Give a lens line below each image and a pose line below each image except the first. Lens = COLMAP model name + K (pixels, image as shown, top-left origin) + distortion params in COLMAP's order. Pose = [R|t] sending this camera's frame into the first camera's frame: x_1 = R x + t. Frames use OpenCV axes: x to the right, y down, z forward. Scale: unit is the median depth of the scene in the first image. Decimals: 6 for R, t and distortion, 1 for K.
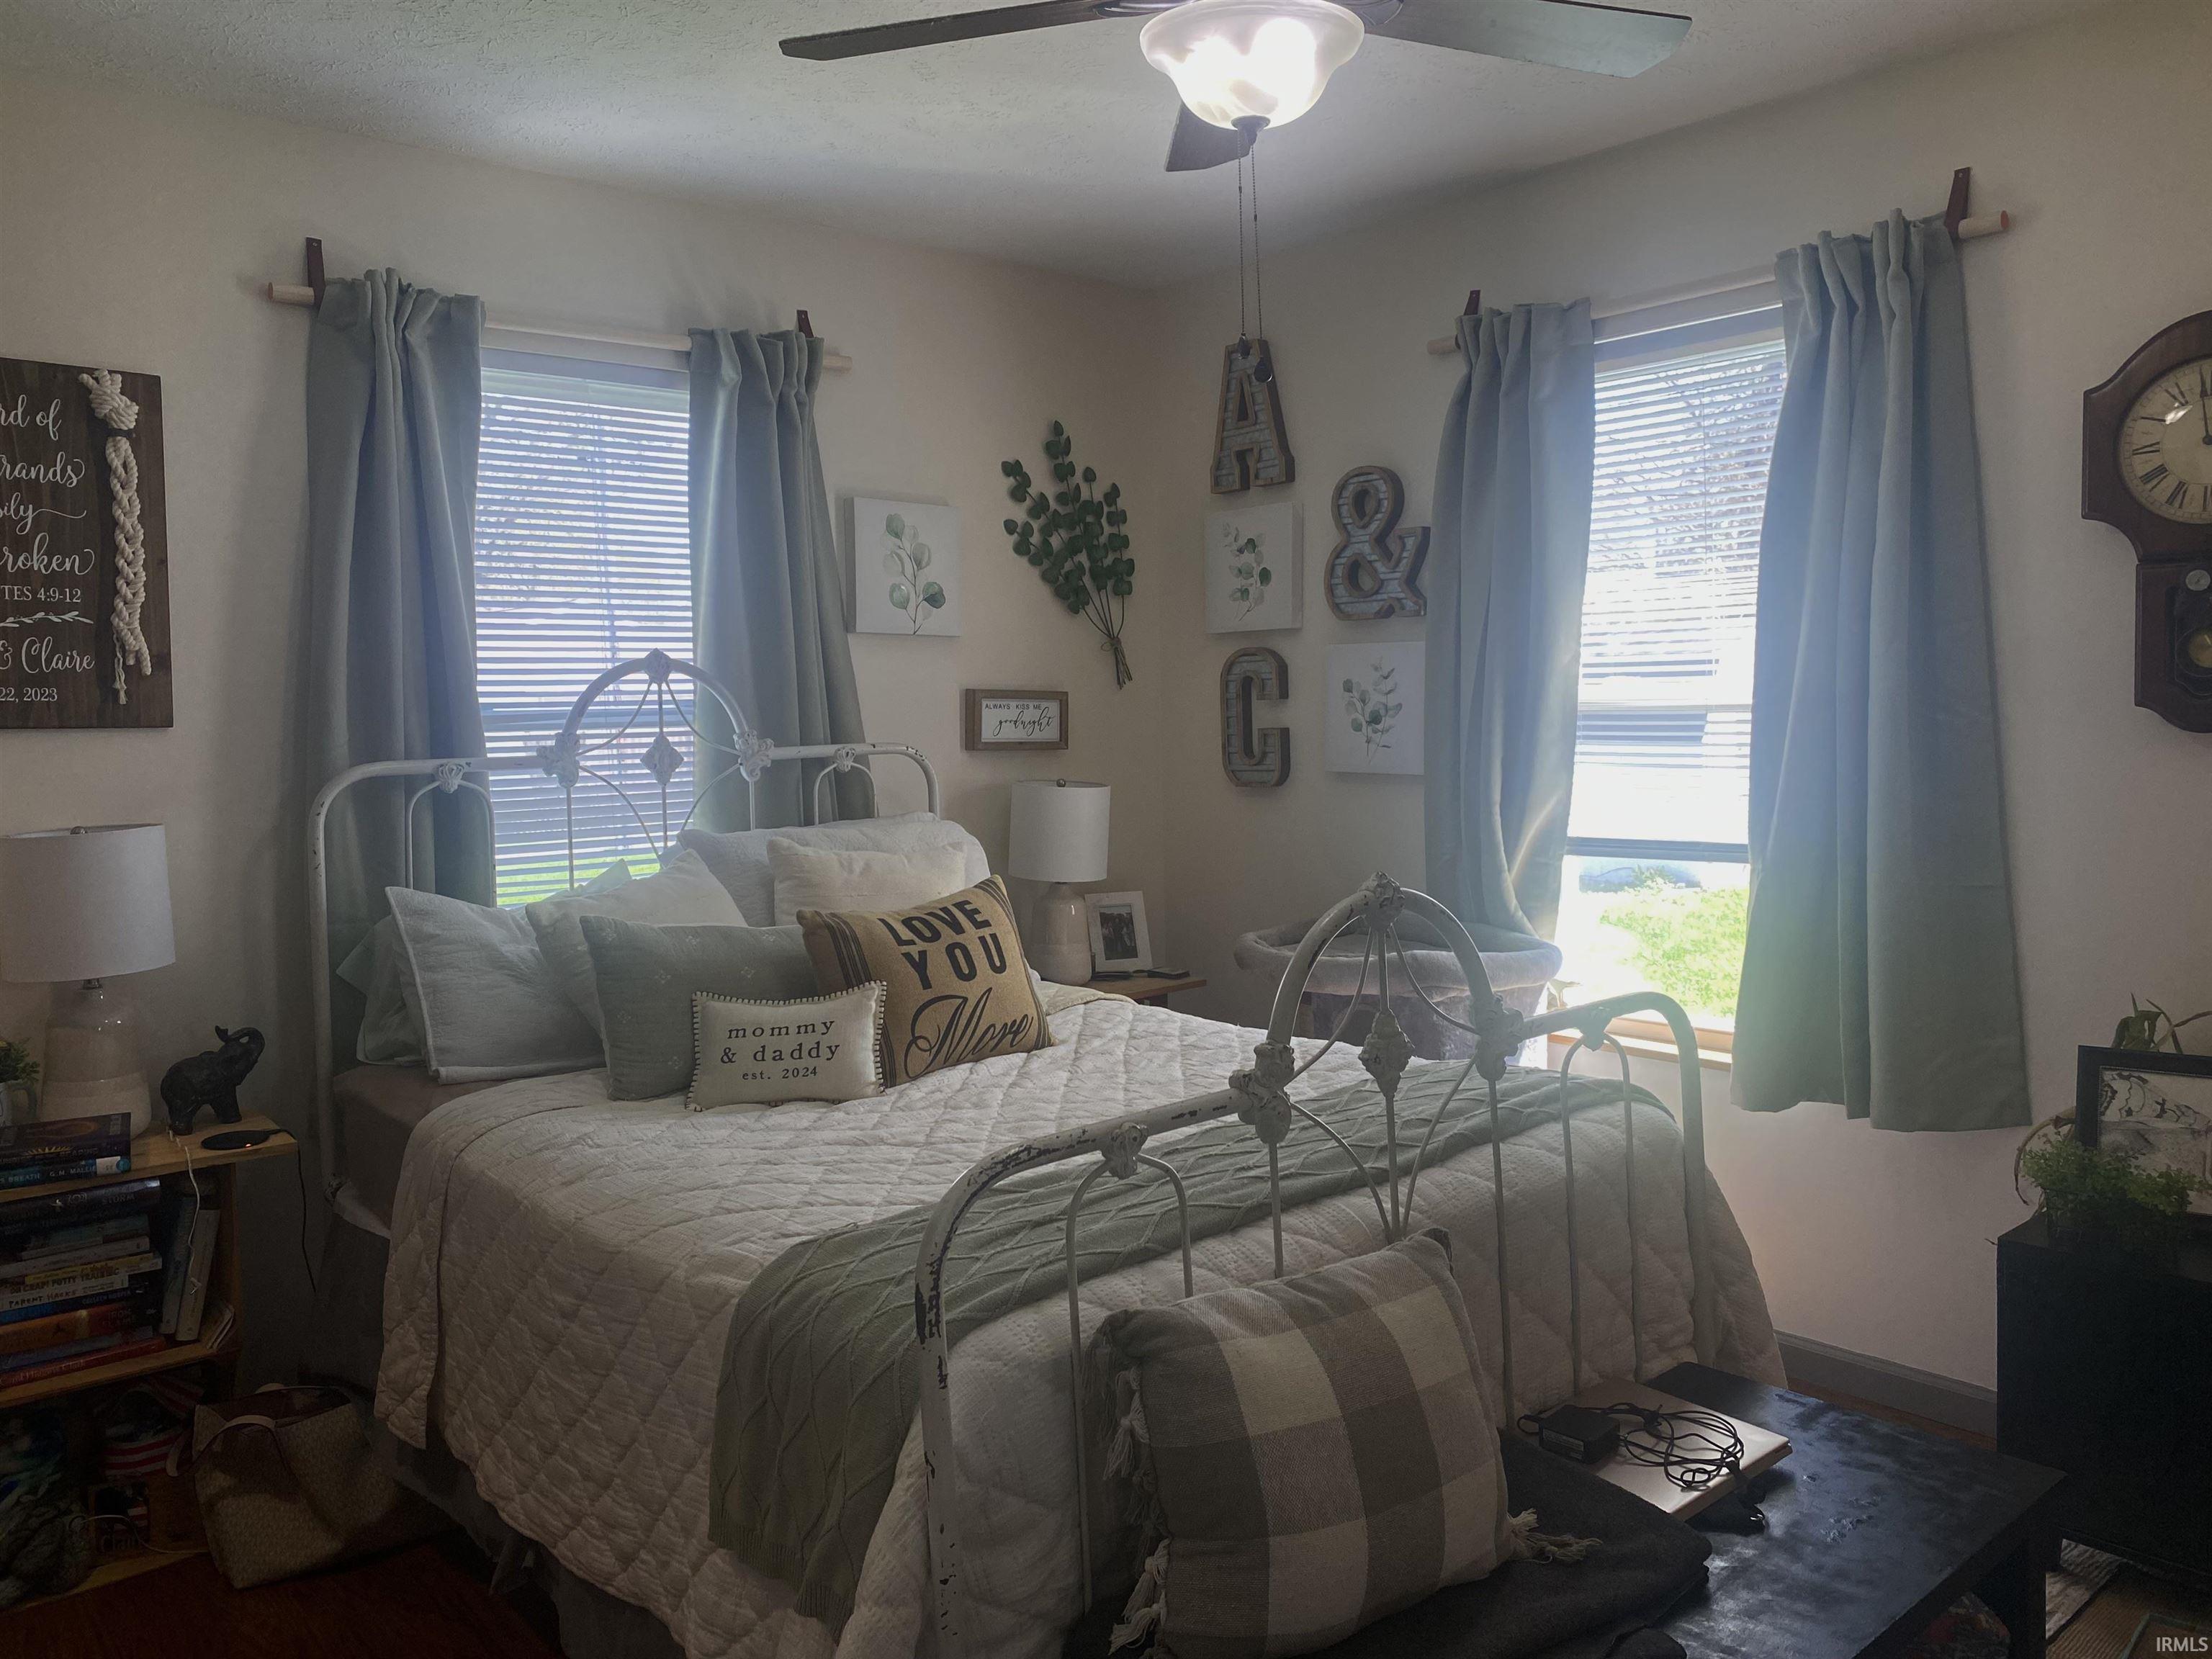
lens RADIAL K [[1692.5, 0, 1106.0], [0, 1692.5, 829.5], [0, 0, 1]] dist [0.077899, -0.088602]
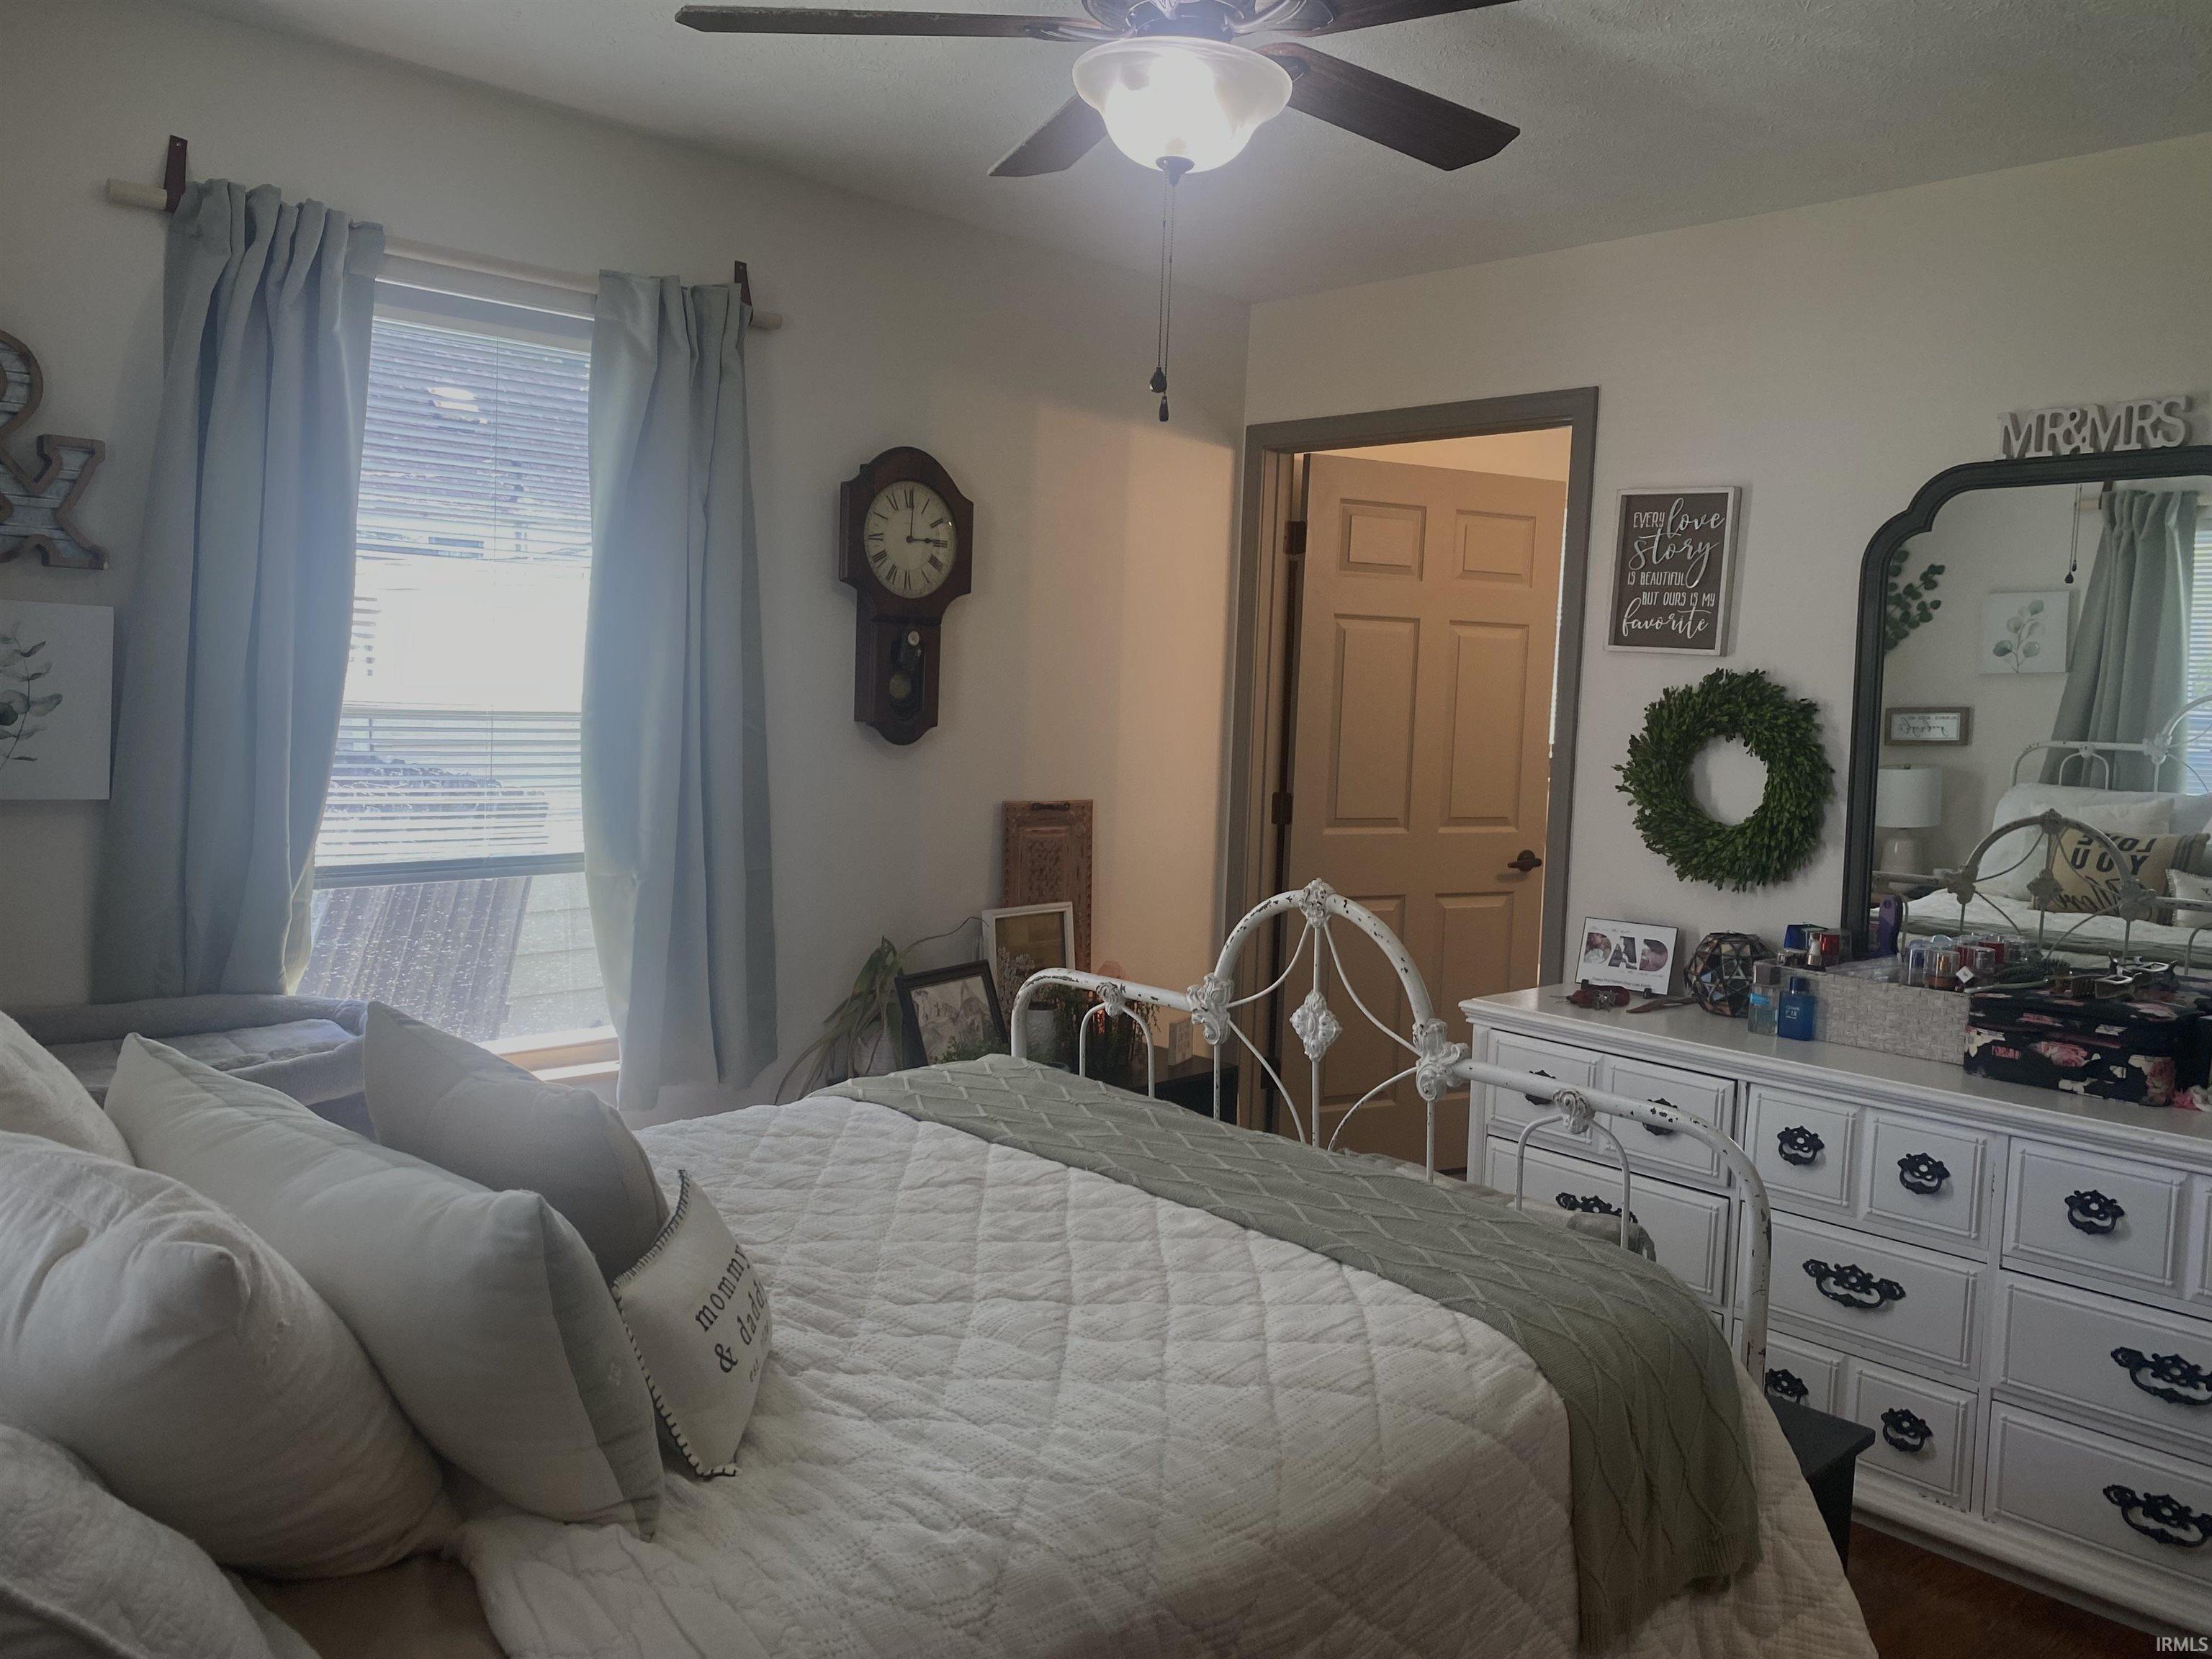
lens RADIAL K [[1692.5, 0, 1106.0], [0, 1692.5, 829.5], [0, 0, 1]] dist [0.077899, -0.088602]
pose [[-0.043600, -0.060746, 0.997201, -0.651661], [0.044956, 0.997019, 0.062701, -0.055079], [-0.998037, 0.047564, -0.040740, 0.749462]]
